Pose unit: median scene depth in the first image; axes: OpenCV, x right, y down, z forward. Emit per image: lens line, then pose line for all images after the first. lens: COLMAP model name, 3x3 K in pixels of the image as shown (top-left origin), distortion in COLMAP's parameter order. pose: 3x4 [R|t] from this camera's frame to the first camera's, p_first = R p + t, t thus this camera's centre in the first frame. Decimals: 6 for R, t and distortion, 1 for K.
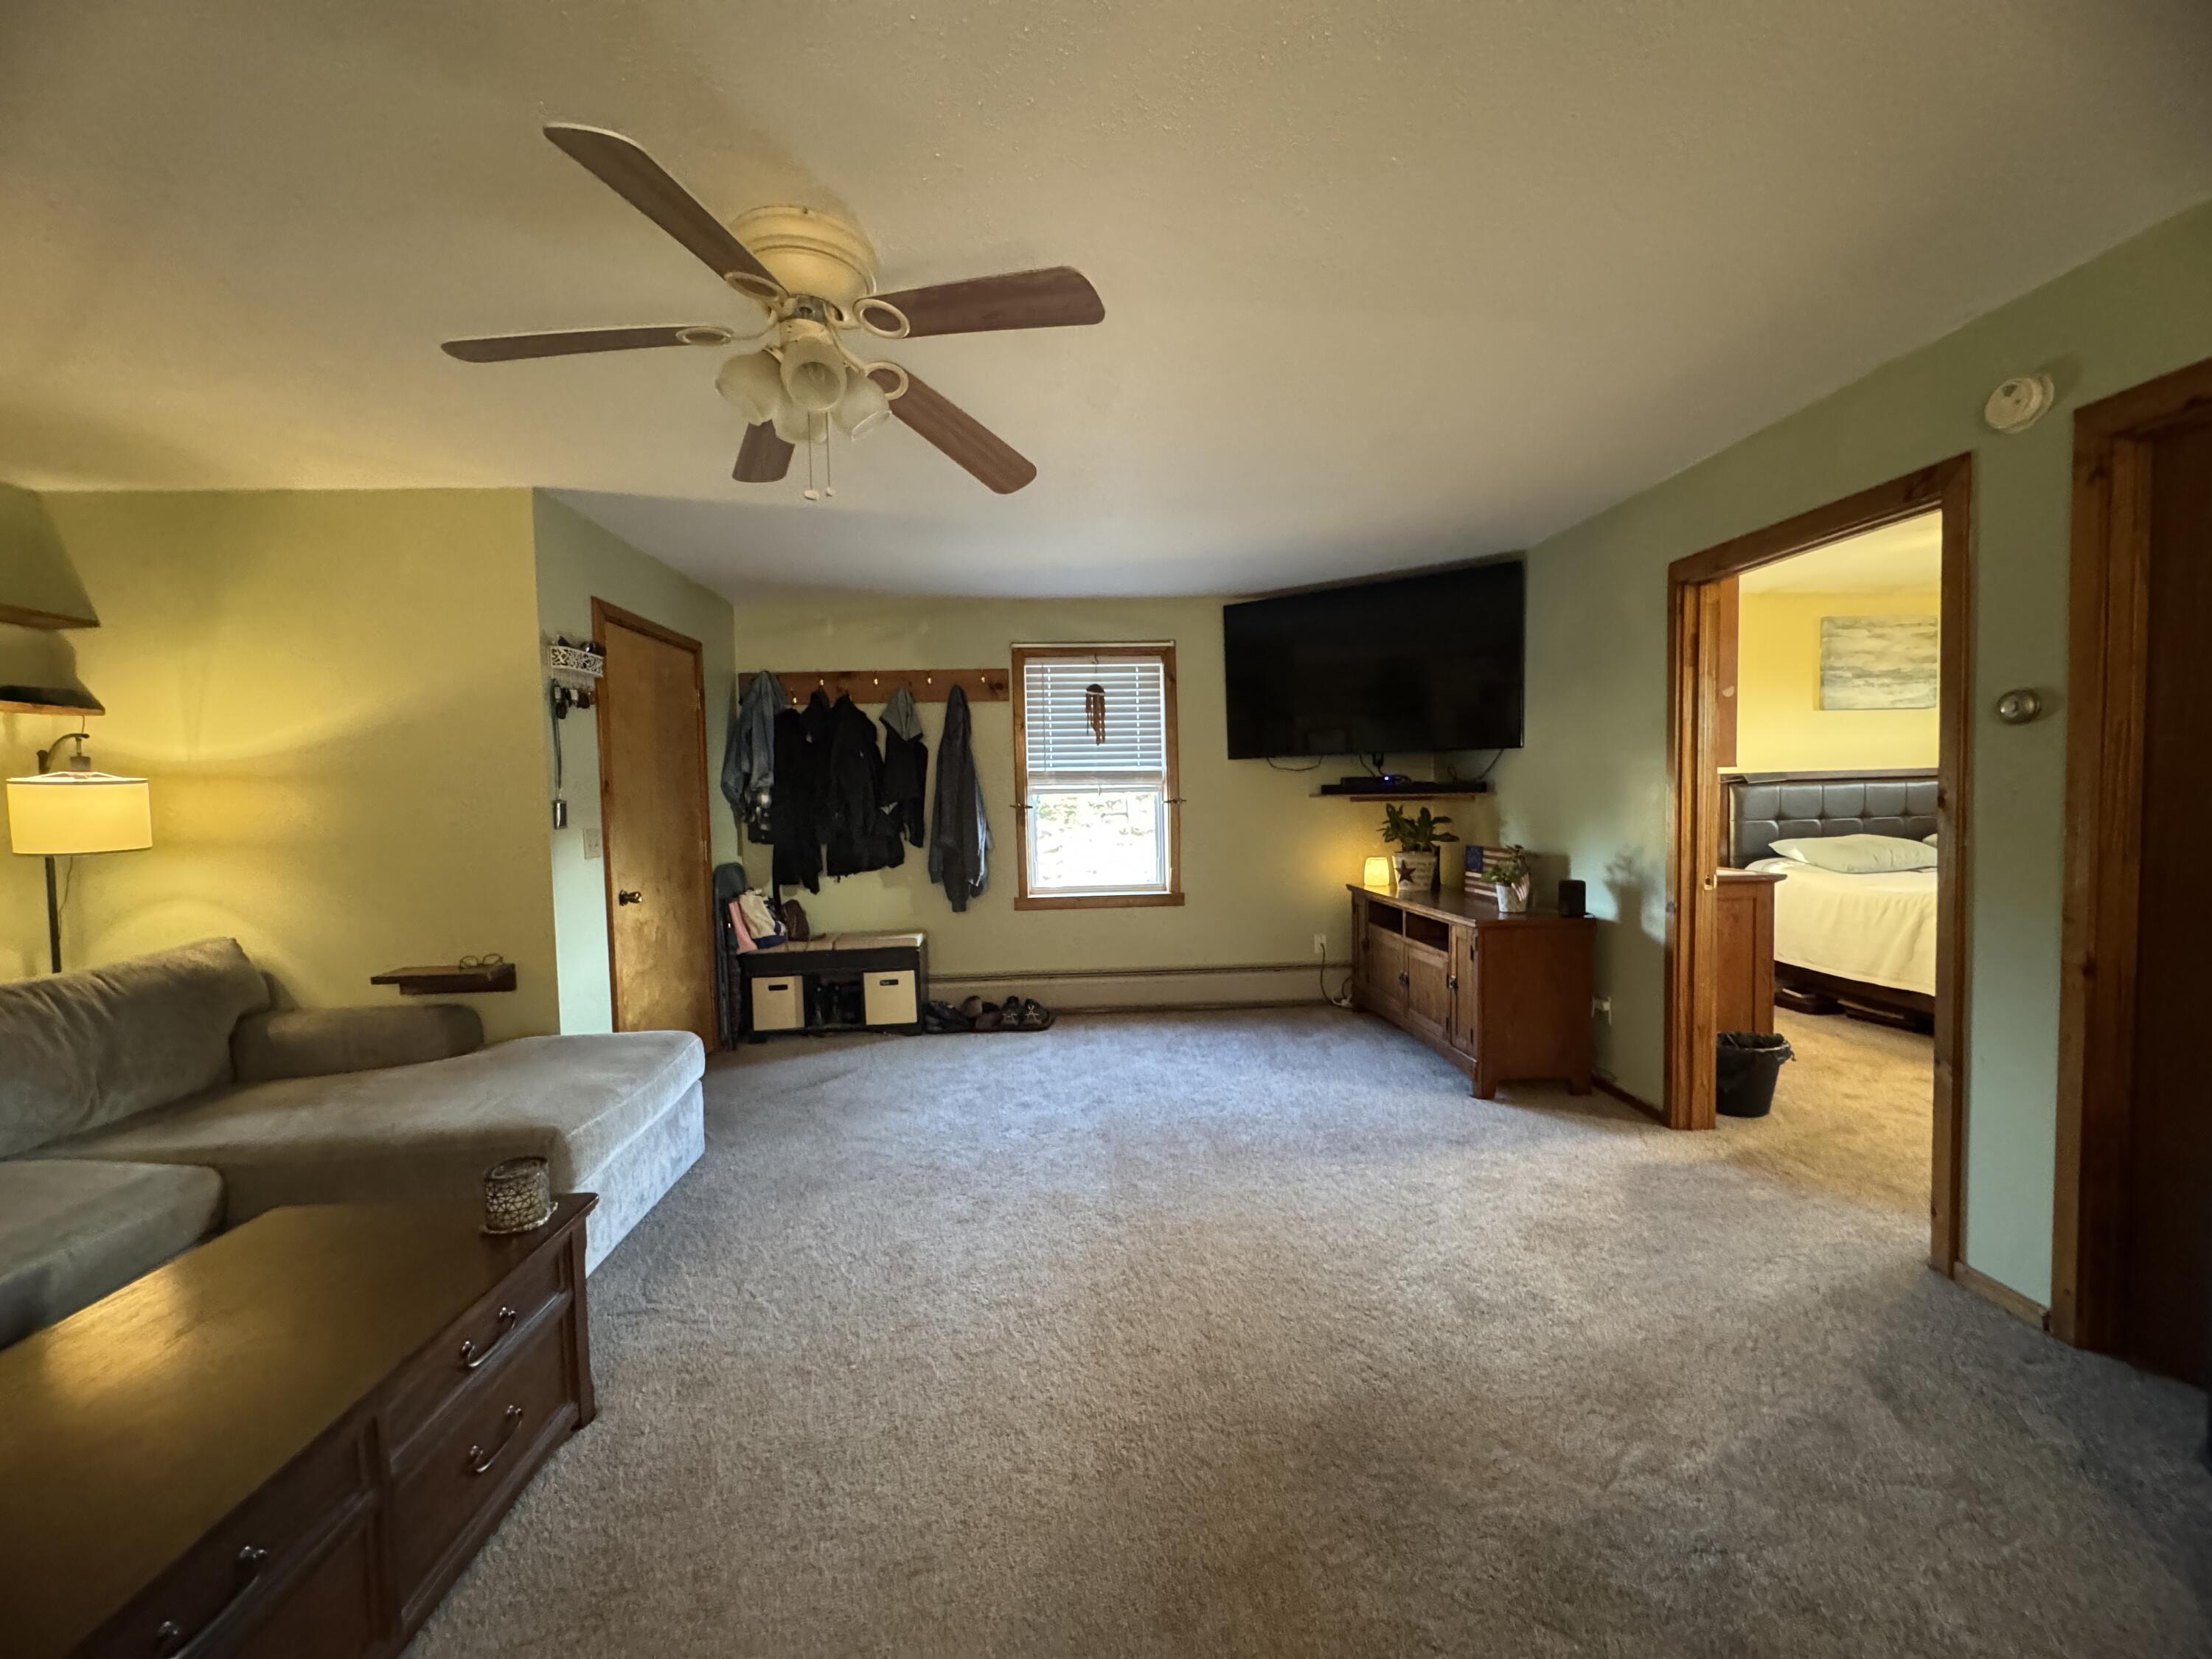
lens RADIAL K [[883.2, 0, 1106.0], [0, 883.2, 827.2], [0, 0, 1]] dist [-0.001935, 0.000601]
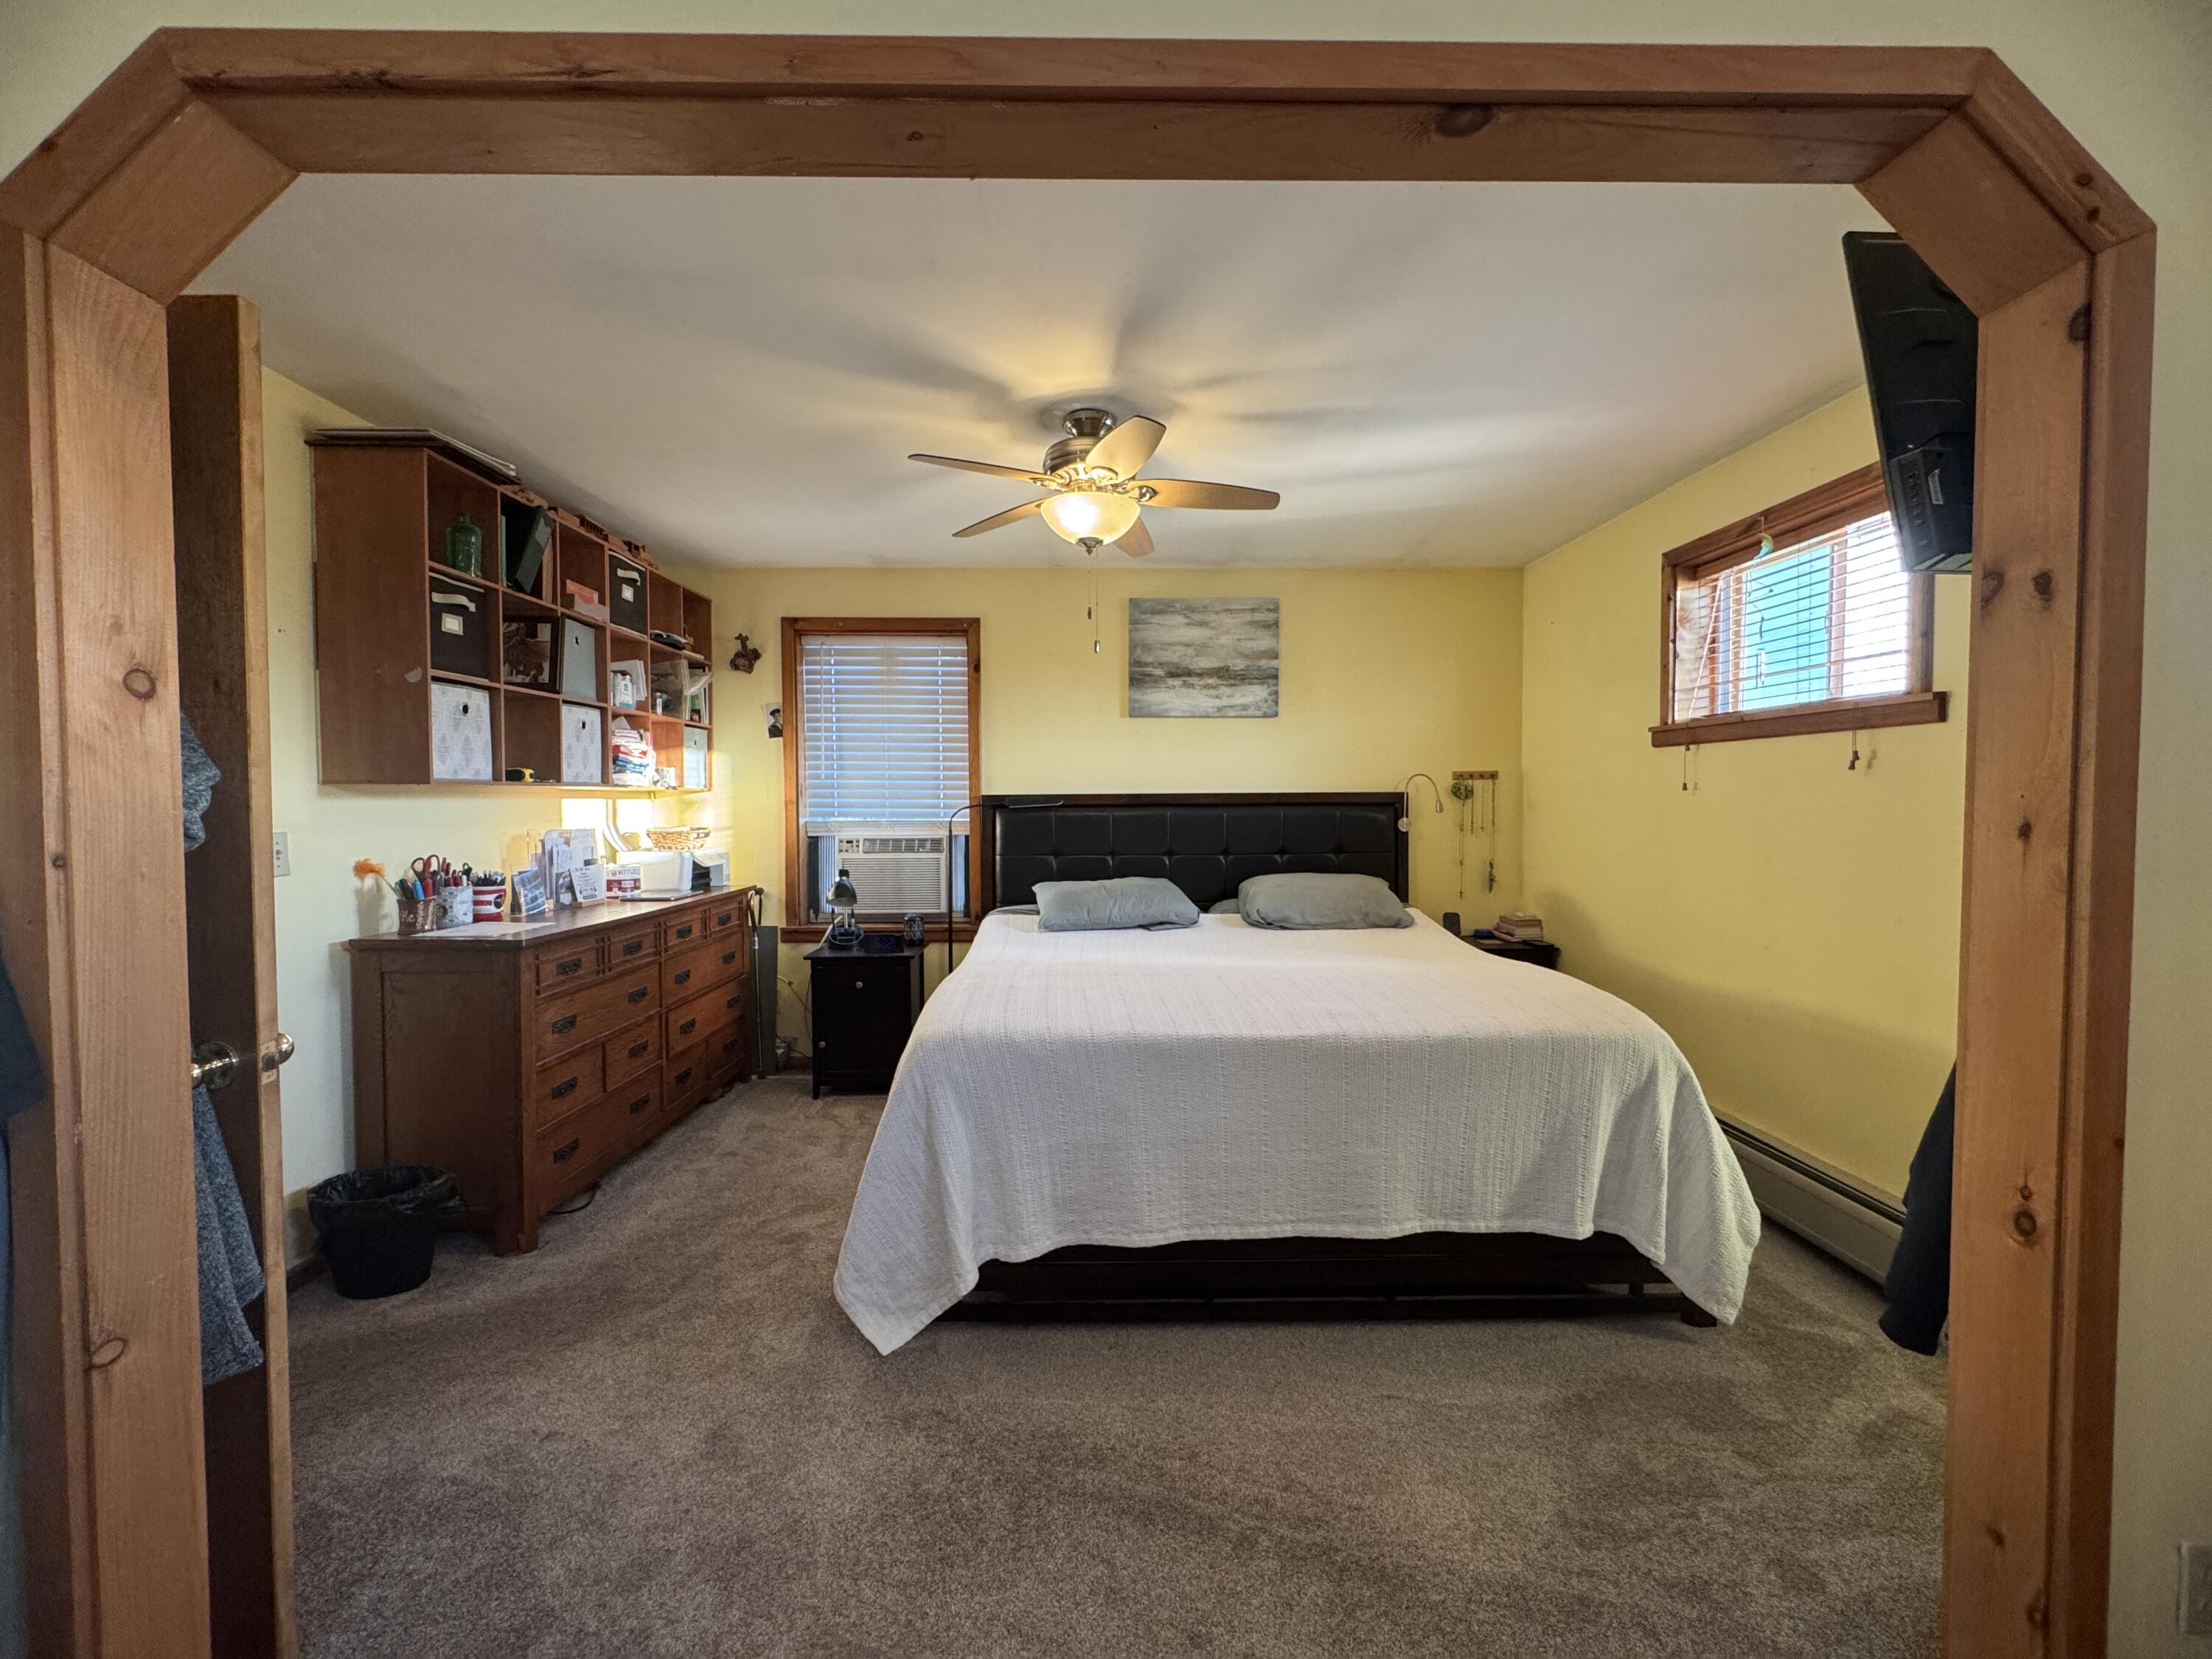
lens RADIAL K [[883.2, 0, 1099.7], [0, 883.2, 830.8], [0, 0, 1]] dist [-0.001935, 0.000601]
pose [[0.998856, 0.023576, -0.041609, 1.166138], [-0.023839, 0.999699, -0.005855, -0.037152], [0.041458, 0.006840, 0.999117, 0.303031]]
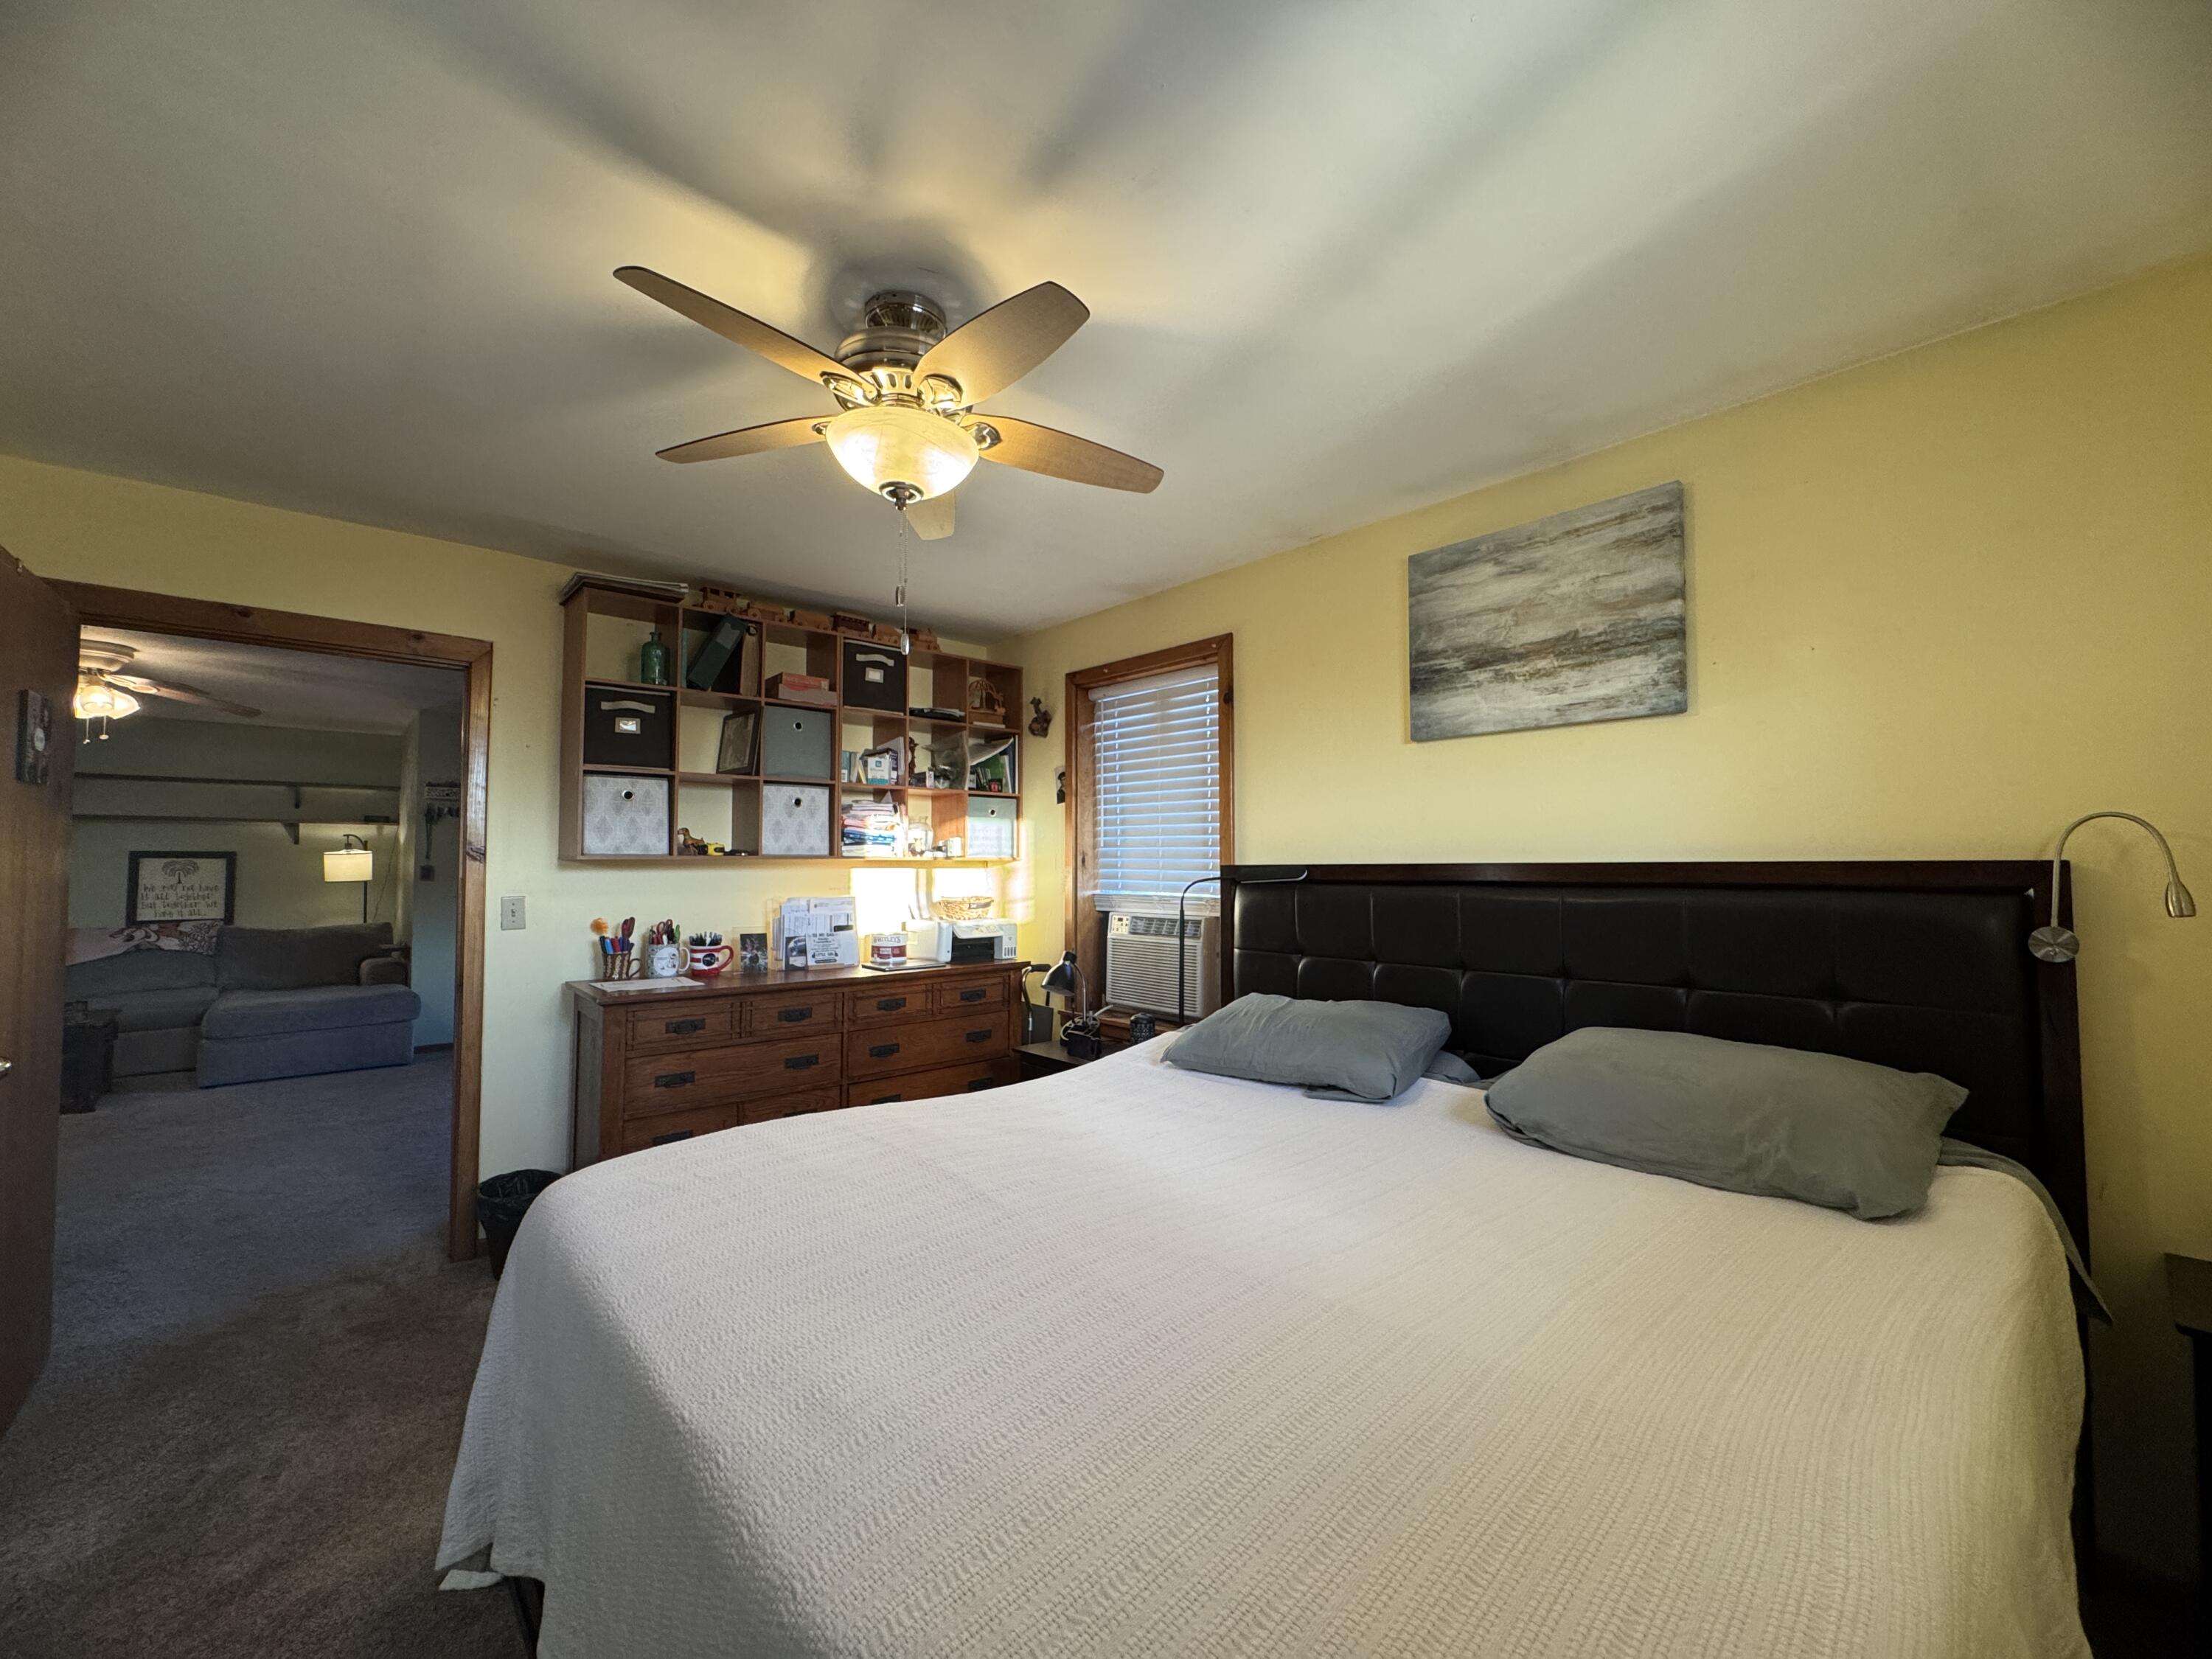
lens RADIAL K [[883.2, 0, 1110.1], [0, 883.2, 834.2], [0, 0, 1]] dist [-0.001935, 0.000601]
pose [[0.626835, -0.002696, -0.779147, 1.549222], [-0.047133, 0.998031, -0.041372, -0.074932], [0.777725, 0.062657, 0.625474, 0.797577]]
